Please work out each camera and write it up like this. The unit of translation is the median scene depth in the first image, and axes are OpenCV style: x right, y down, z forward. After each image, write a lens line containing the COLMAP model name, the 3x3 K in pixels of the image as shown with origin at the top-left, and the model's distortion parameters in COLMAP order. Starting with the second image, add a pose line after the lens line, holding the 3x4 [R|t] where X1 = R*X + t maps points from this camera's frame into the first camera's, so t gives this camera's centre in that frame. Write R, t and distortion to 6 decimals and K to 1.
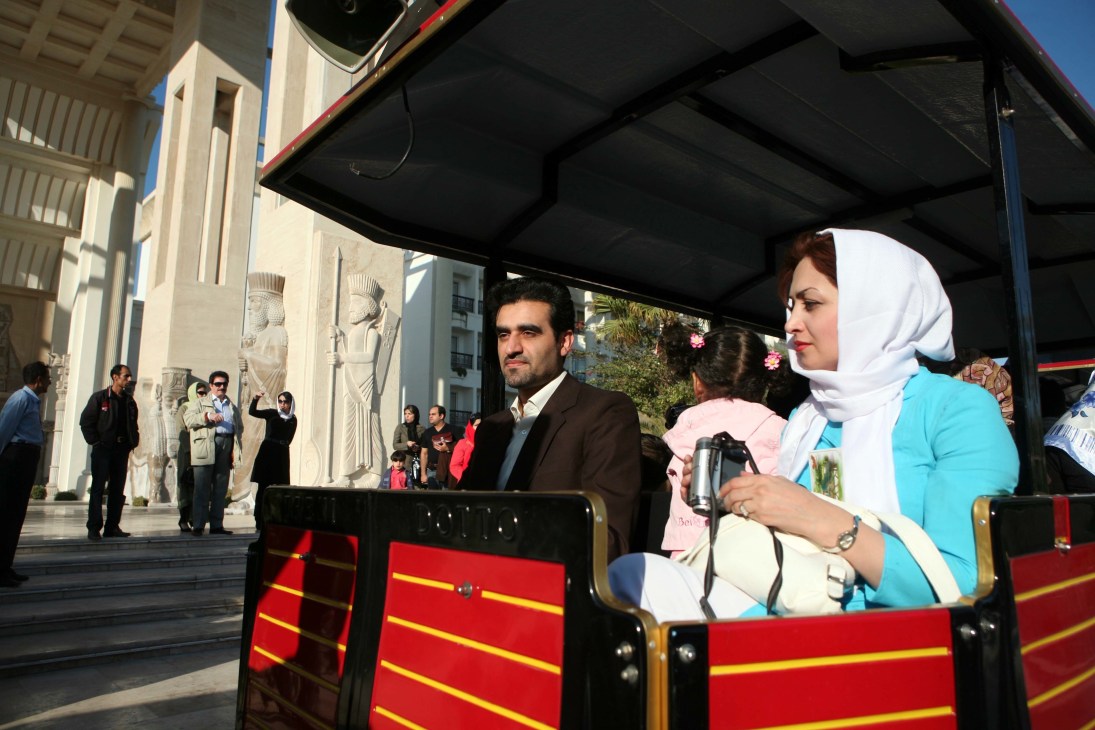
lens RADIAL K [[757.8, 0, 547.5], [0, 757.8, 365.0], [0, 0, 1]] dist [-0.104904, 0.077883]
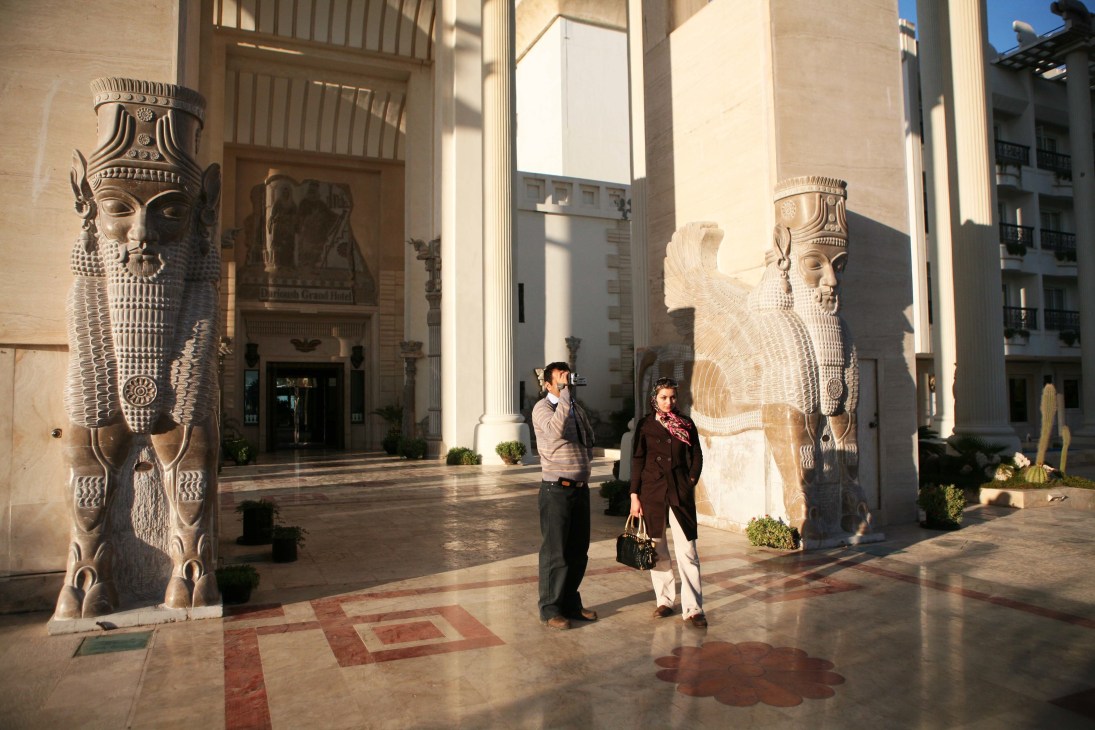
lens RADIAL K [[757.8, 0, 547.5], [0, 757.8, 365.0], [0, 0, 1]] dist [-0.104904, 0.077883]
pose [[0.940887, -0.027348, -0.337614, -0.464169], [0.066971, 0.992079, 0.106277, 0.044249], [0.332033, -0.122605, 0.935266, 0.538171]]
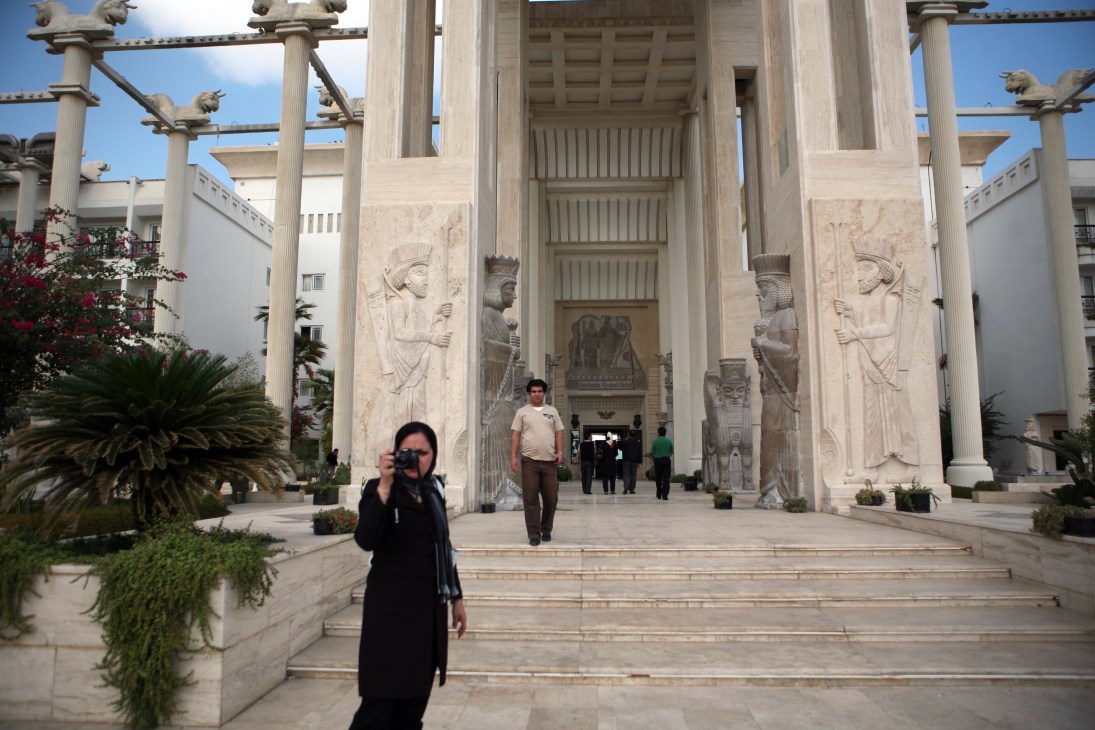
lens RADIAL K [[757.8, 0, 547.5], [0, 757.8, 365.0], [0, 0, 1]] dist [-0.104904, 0.077883]
pose [[0.691147, -0.093143, -0.716687, 0.063078], [0.118791, 0.992814, -0.014472, -0.002252], [0.712885, -0.075134, 0.697245, 0.079775]]
